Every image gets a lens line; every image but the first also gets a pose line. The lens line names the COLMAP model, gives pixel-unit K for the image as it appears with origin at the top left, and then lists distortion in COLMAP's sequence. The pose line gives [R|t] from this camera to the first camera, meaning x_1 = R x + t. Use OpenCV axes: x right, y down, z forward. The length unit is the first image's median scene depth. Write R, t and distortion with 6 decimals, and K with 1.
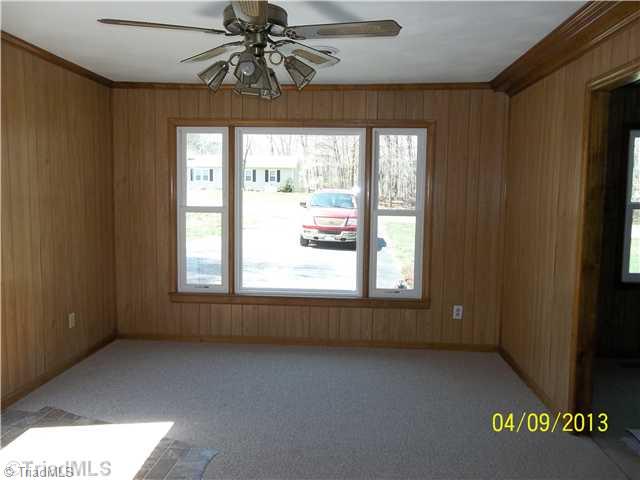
lens RADIAL K [[518.1, 0, 320.0], [0, 518.1, 240.0], [0, 0, 1]] dist [-0.007800, -0.002867]
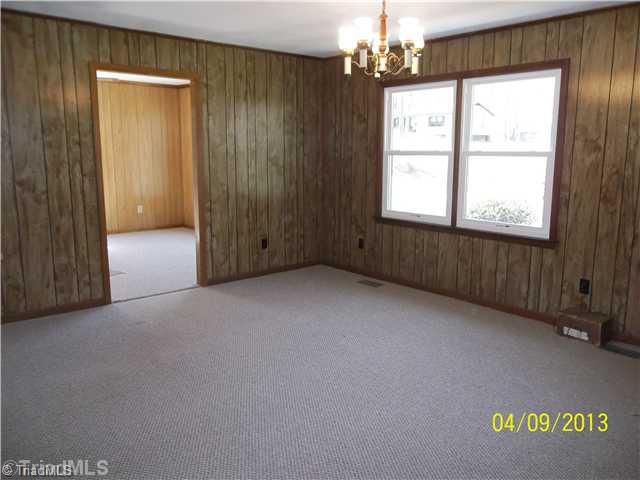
lens RADIAL K [[518.1, 0, 320.0], [0, 518.1, 240.0], [0, 0, 1]] dist [-0.007800, -0.002867]
pose [[0.703727, 0.108807, -0.702090, 0.563366], [-0.041890, 0.992838, 0.111879, 0.019031], [0.709235, -0.049322, 0.703245, -0.042252]]
